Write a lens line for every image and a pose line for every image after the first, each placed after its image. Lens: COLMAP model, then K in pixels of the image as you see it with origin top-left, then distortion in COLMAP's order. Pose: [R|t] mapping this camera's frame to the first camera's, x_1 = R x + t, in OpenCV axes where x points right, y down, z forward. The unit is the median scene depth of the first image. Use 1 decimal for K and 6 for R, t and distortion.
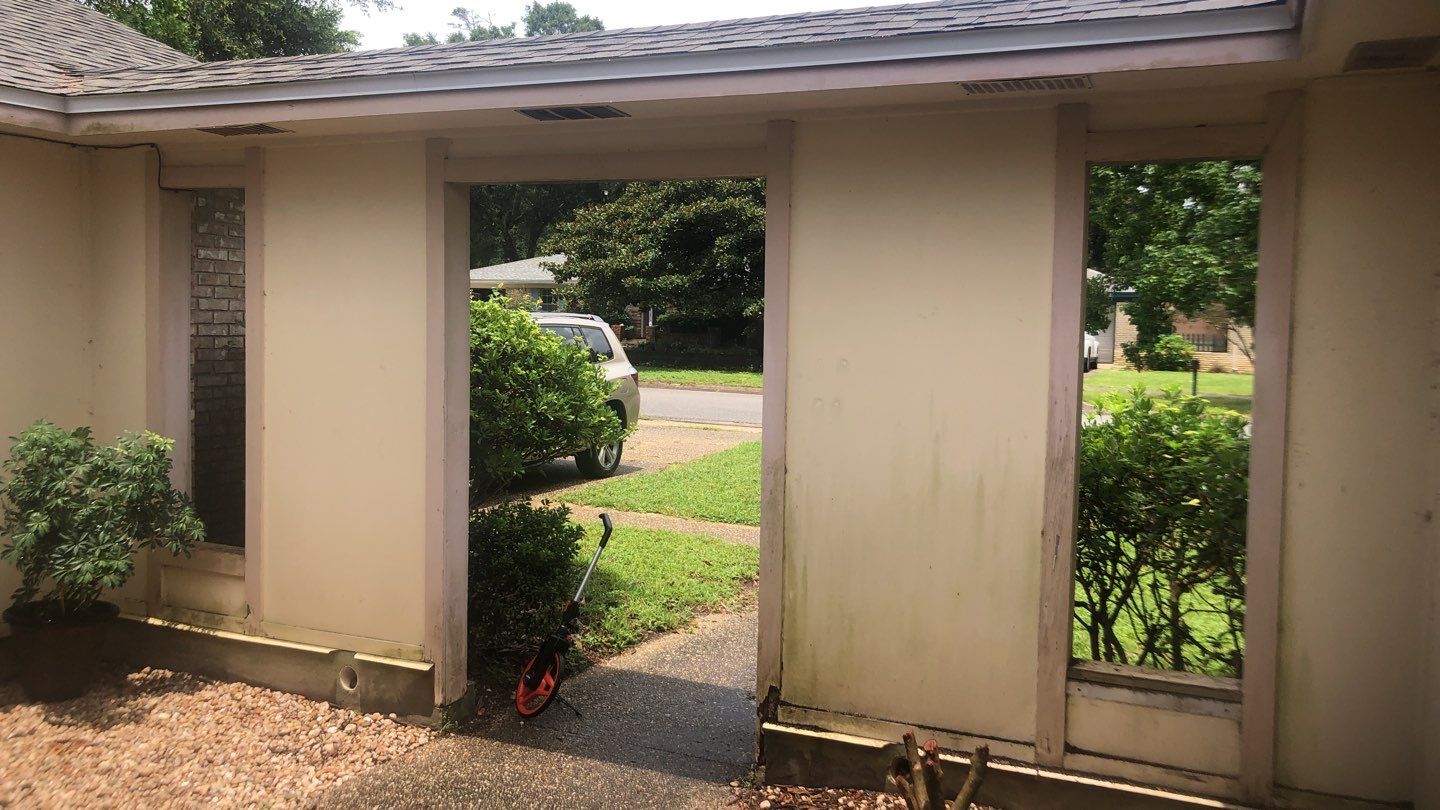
lens RADIAL K [[1174.1, 0, 710.3], [0, 1174.1, 406.7], [0, 0, 1]] dist [0.042624, -0.014137]
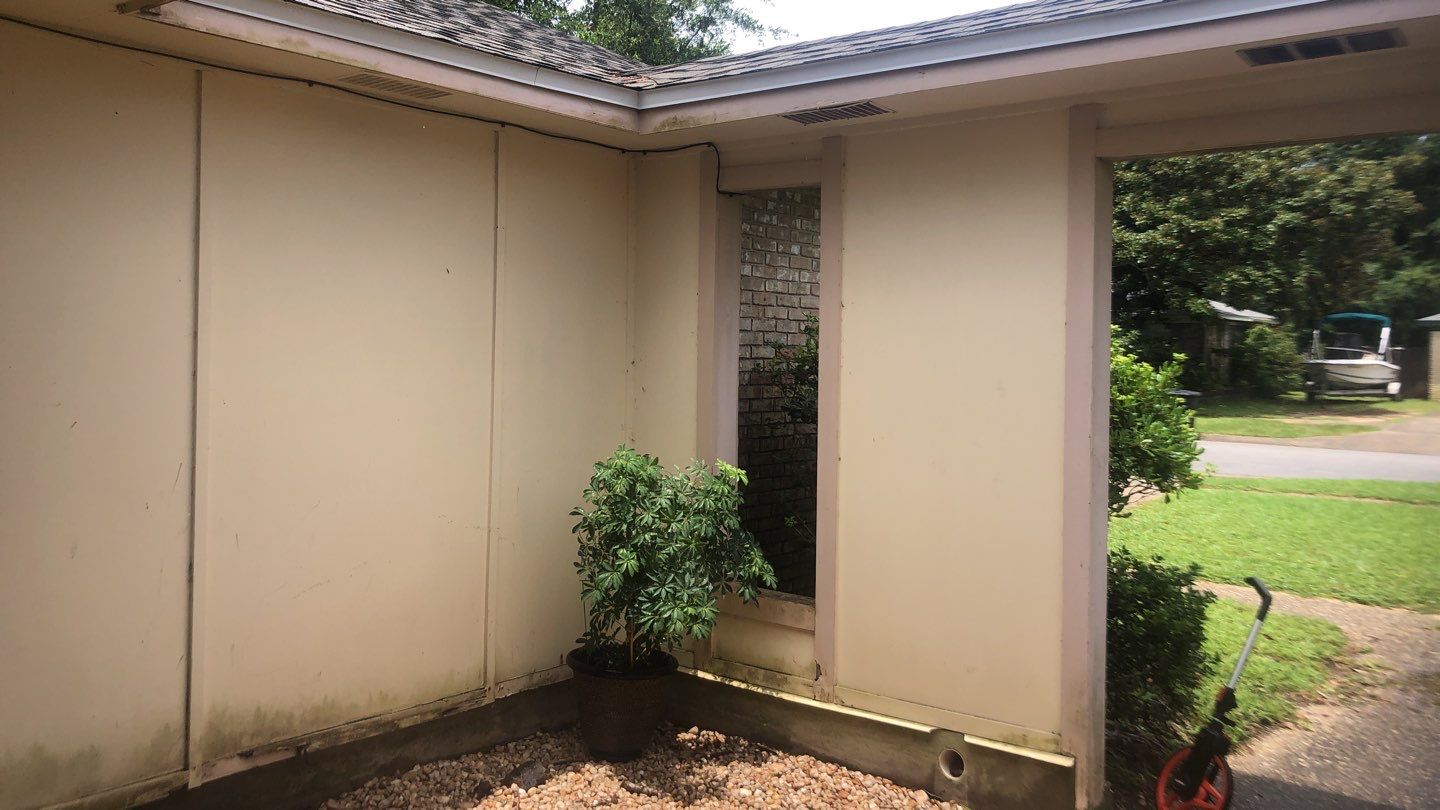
lens RADIAL K [[1174.1, 0, 719.2], [0, 1174.1, 405.6], [0, 0, 1]] dist [0.042624, -0.014137]
pose [[0.970047, 0.005482, -0.242856, -0.269040], [-0.014886, 0.999208, -0.036905, 0.012703], [0.242462, 0.039415, 0.969360, 0.154261]]
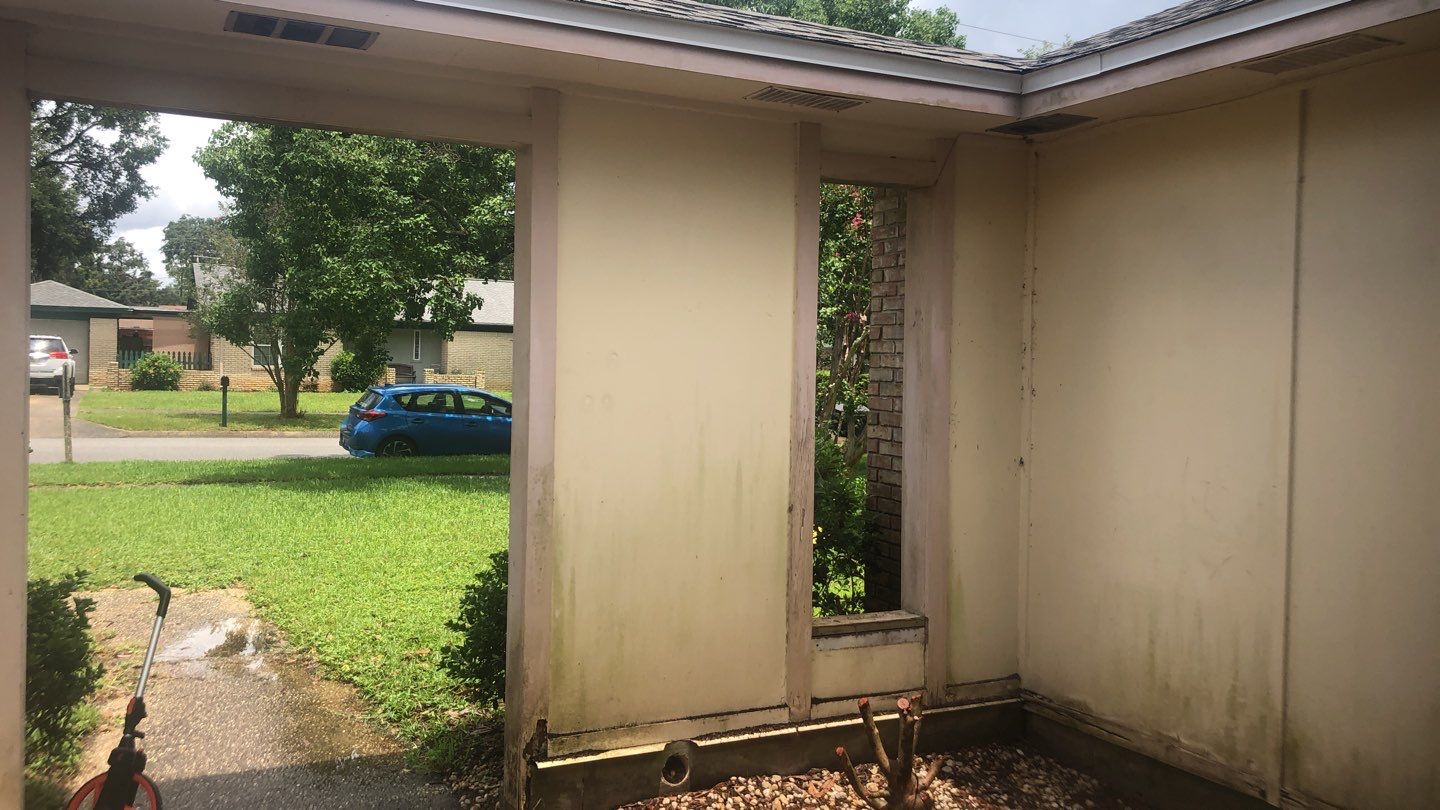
lens RADIAL K [[1174.1, 0, 714.3], [0, 1174.1, 401.0], [0, 0, 1]] dist [0.042624, -0.014137]
pose [[0.650870, -0.036941, 0.758290, -0.456565], [0.053101, 0.998584, 0.003068, -0.000131], [-0.757330, 0.038269, 0.651911, 0.263507]]
